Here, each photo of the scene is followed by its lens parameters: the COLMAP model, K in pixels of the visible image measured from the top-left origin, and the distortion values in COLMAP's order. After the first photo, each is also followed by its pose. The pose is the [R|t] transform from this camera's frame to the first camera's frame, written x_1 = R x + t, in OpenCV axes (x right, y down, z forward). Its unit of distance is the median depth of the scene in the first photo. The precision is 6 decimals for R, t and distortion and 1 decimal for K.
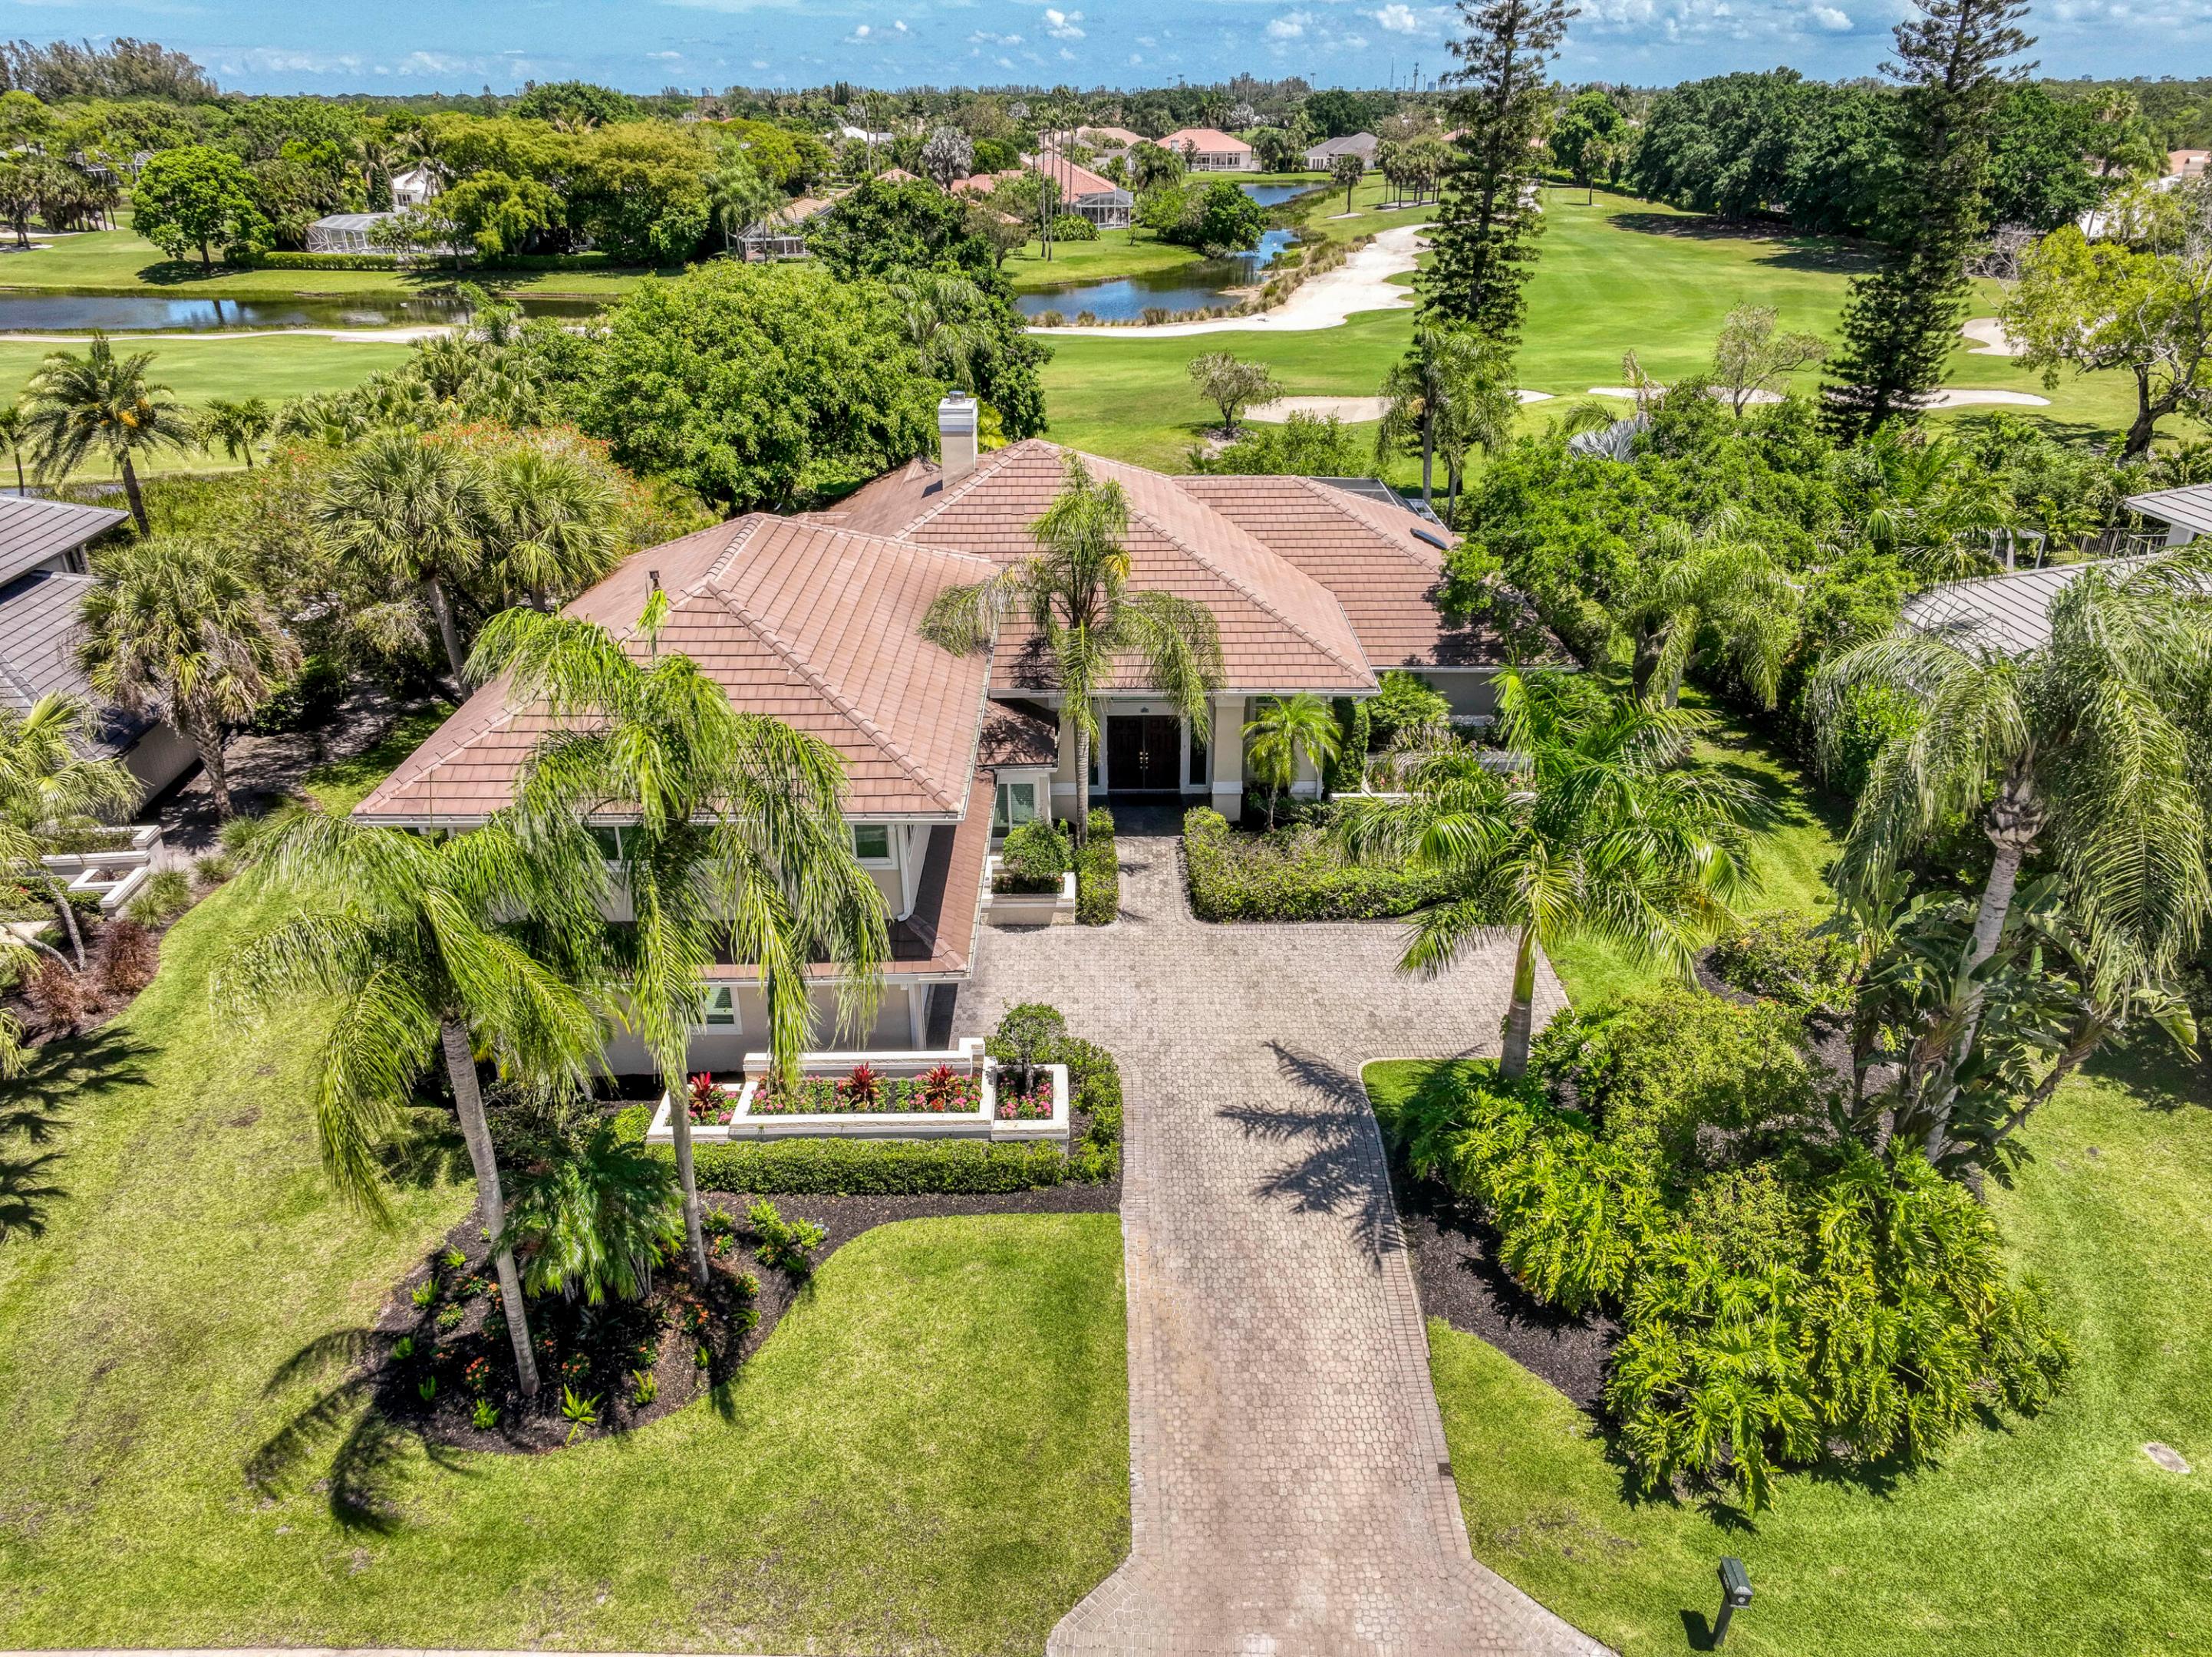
lens RADIAL K [[1558.1, 0, 1110.8], [0, 1558.1, 829.7], [0, 0, 1]] dist [0.001049, 0.007210]
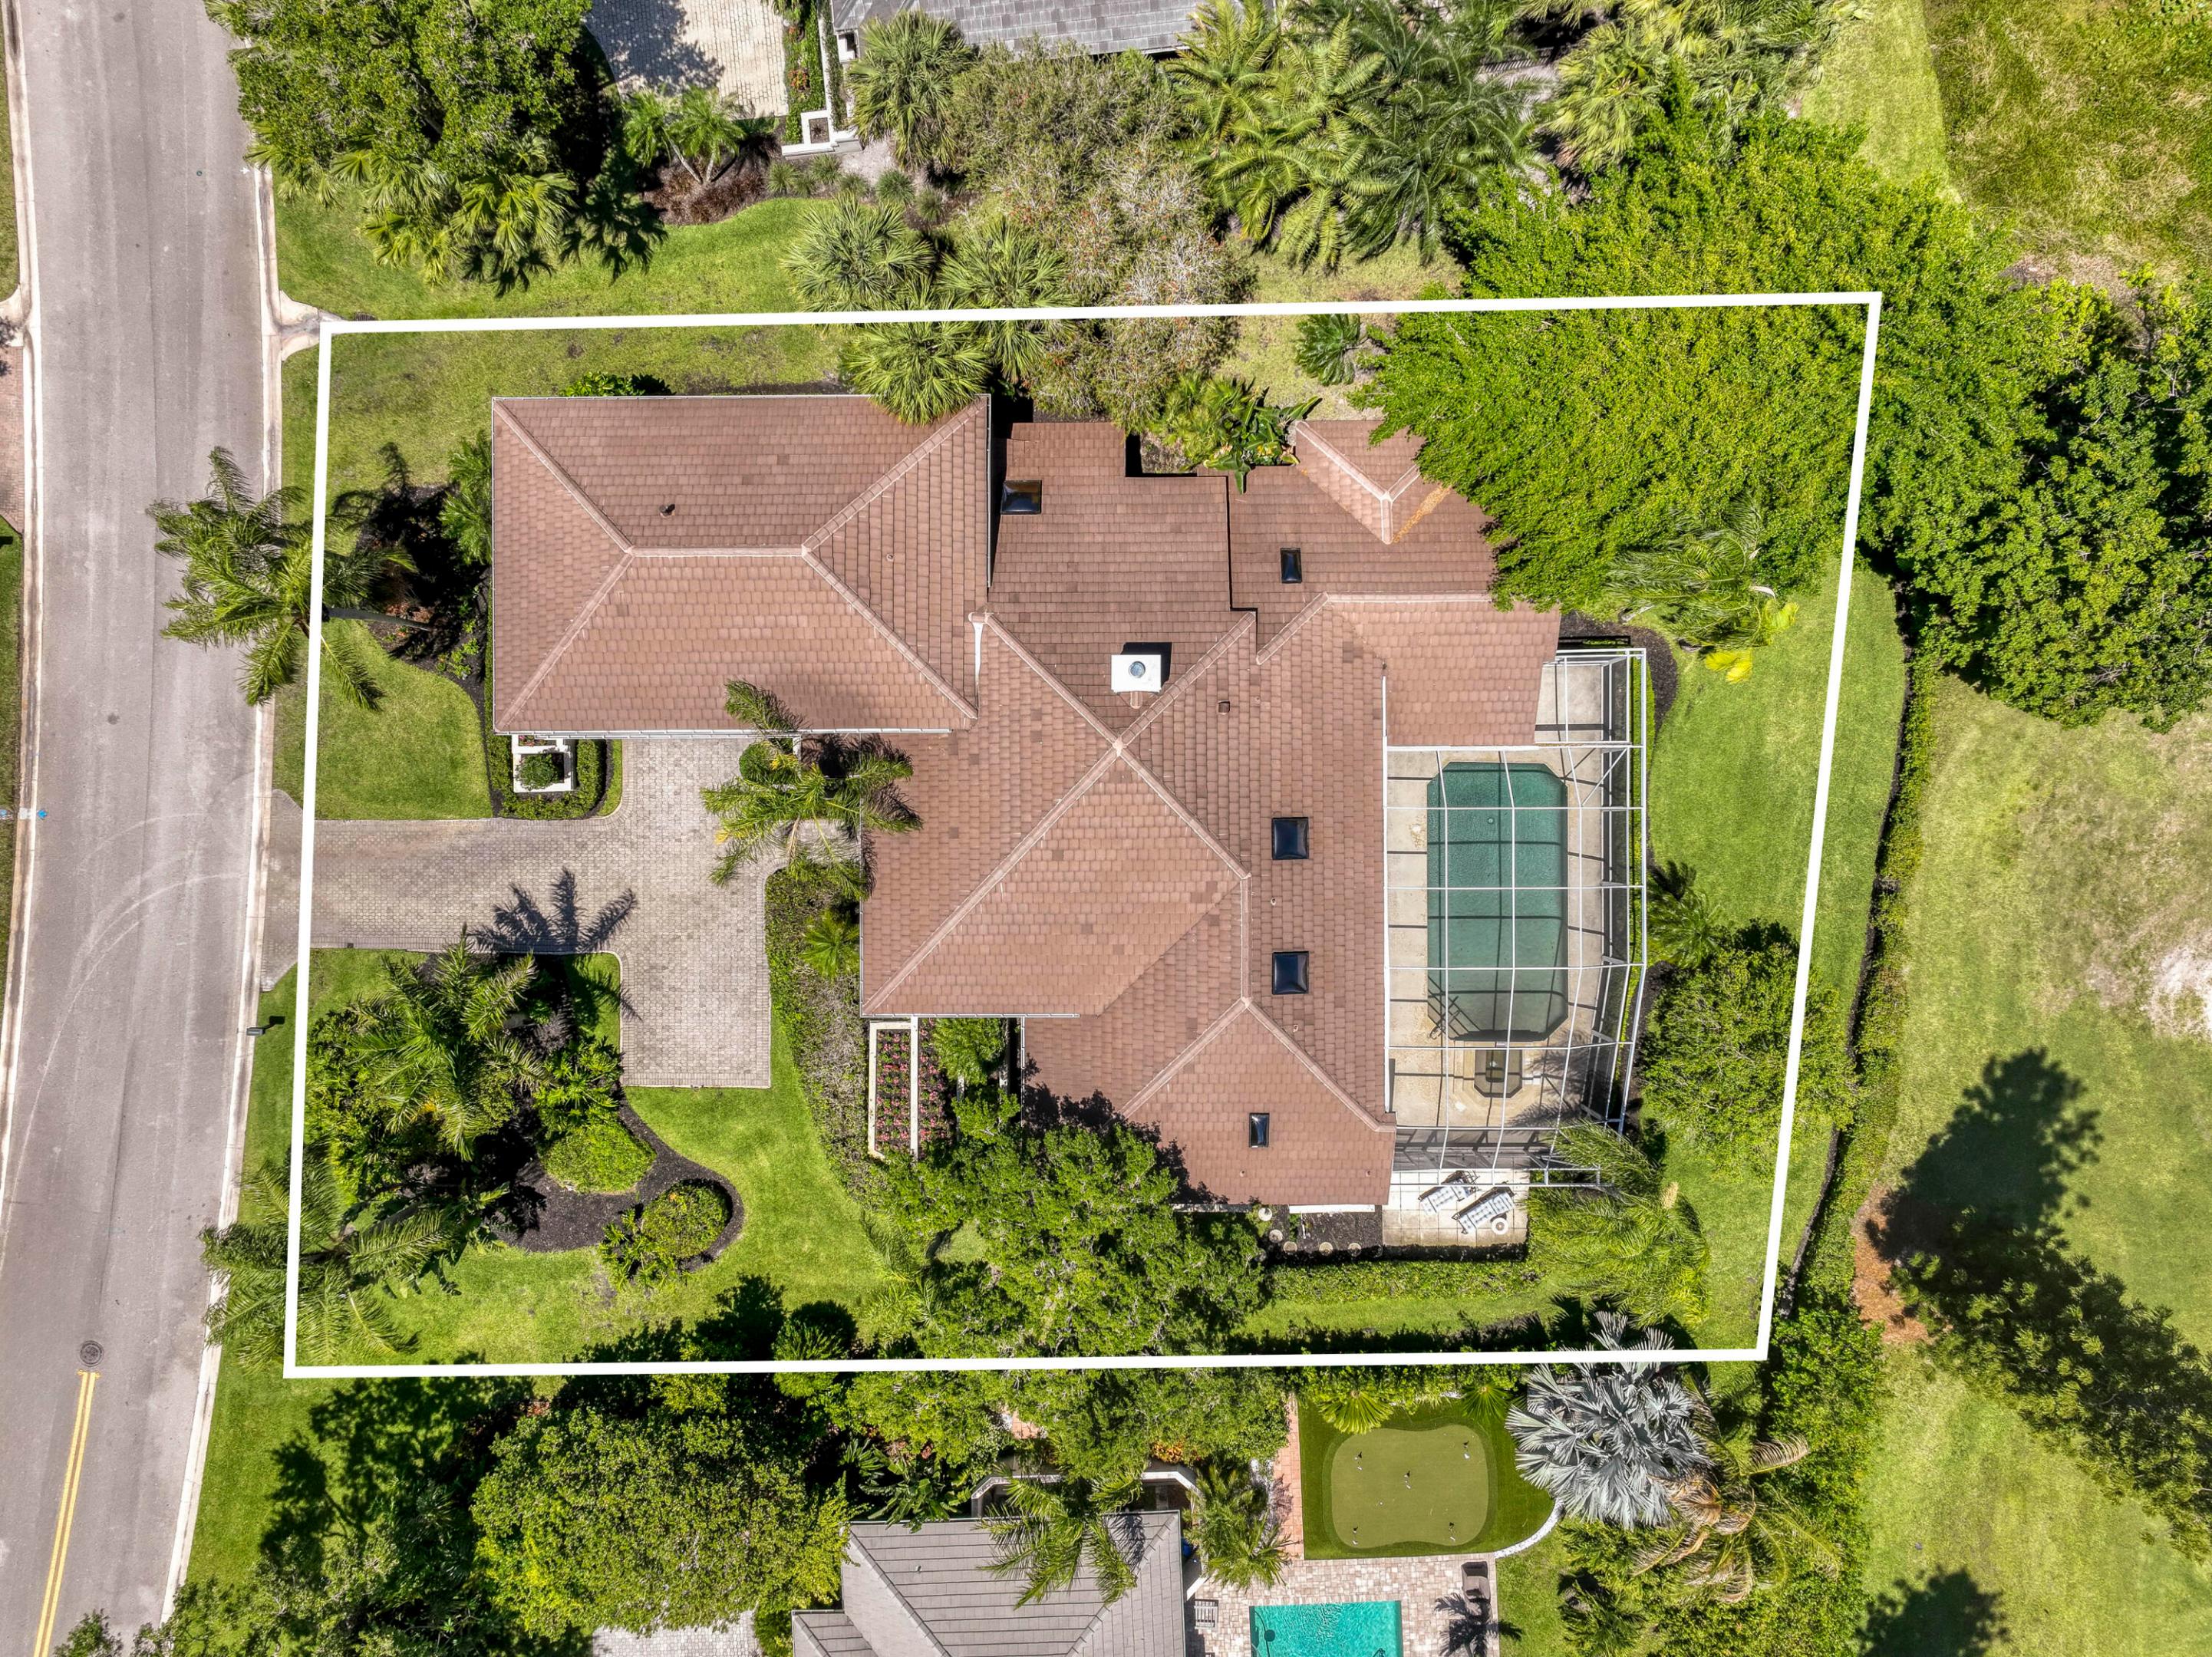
lens RADIAL K [[1544.2, 0, 1106.1], [0, 1544.2, 827.3], [0, 0, 1]] dist [-0.000137, -0.000222]
pose [[0.019949, 0.999781, 0.006309, 0.014735], [-0.436129, 0.003024, 0.899879, -1.469787], [0.899663, -0.020703, 0.436094, 0.622022]]
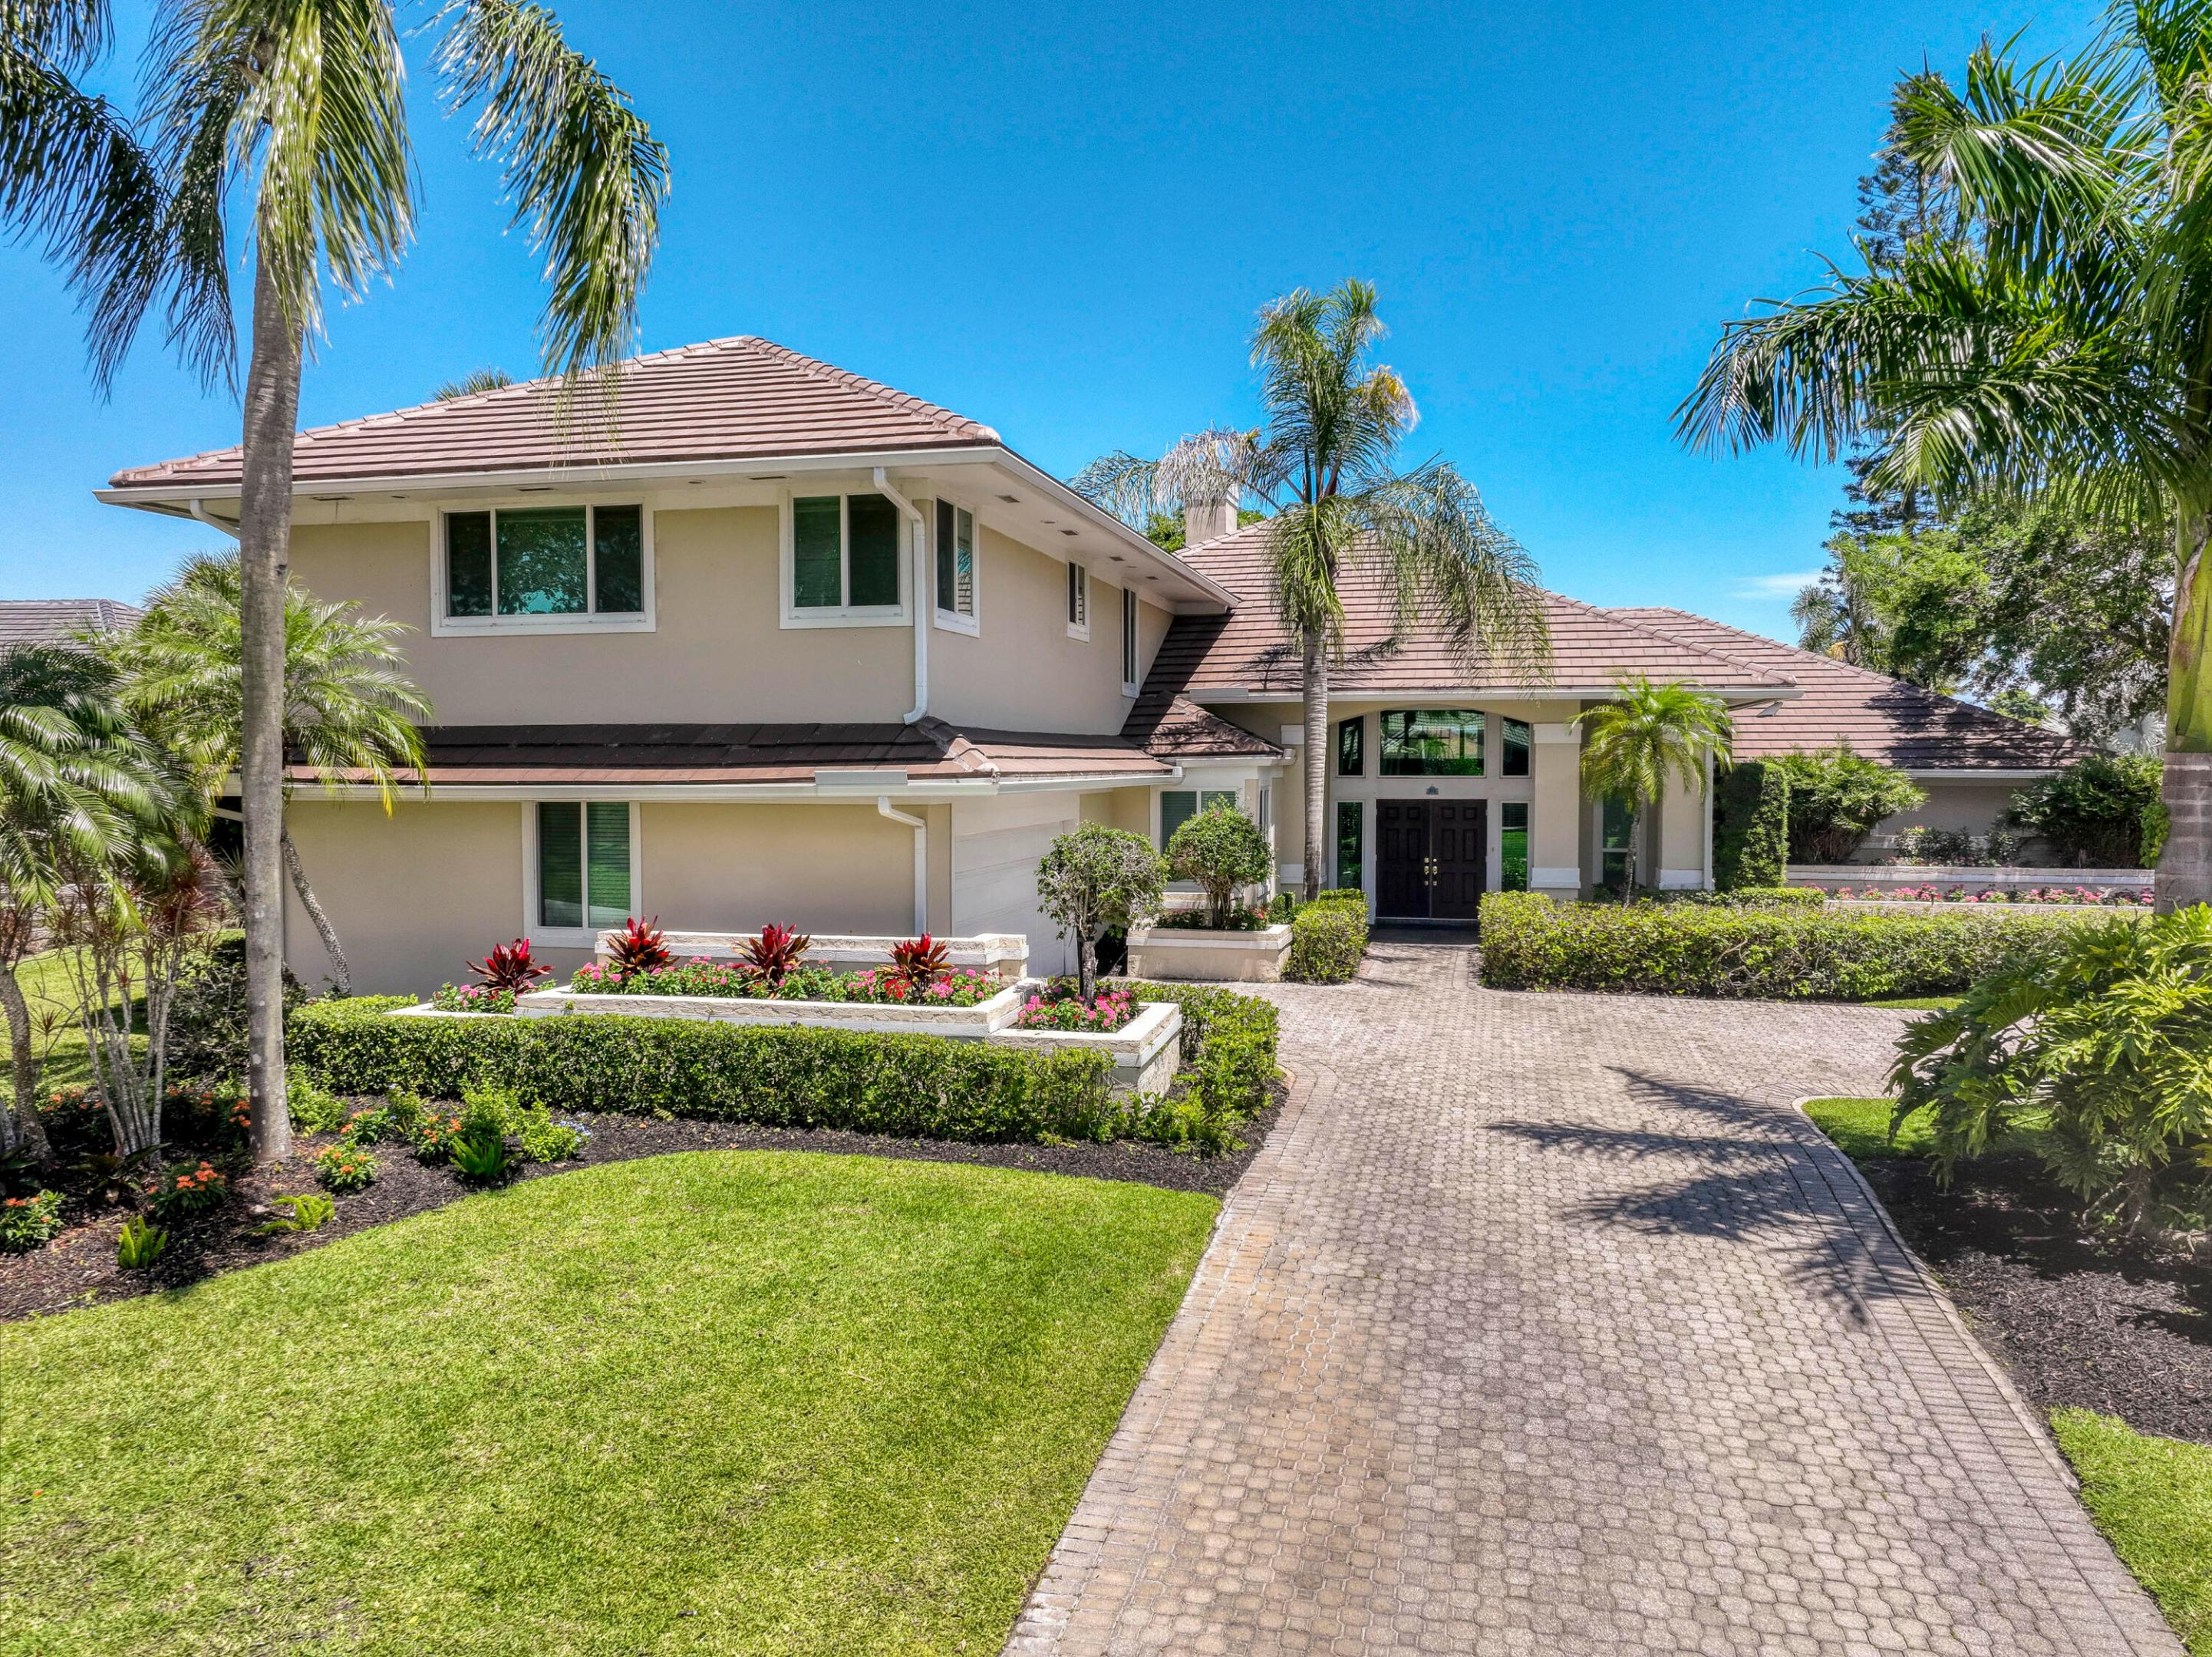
lens RADIAL K [[1558.1, 0, 1110.7], [0, 1558.1, 823.7], [0, 0, 1]] dist [0.001049, 0.007210]
pose [[0.968830, 0.013020, -0.247384, 0.061333], [-0.108654, 0.919772, -0.377112, 0.236743], [0.222627, 0.392237, 0.892518, 0.415205]]
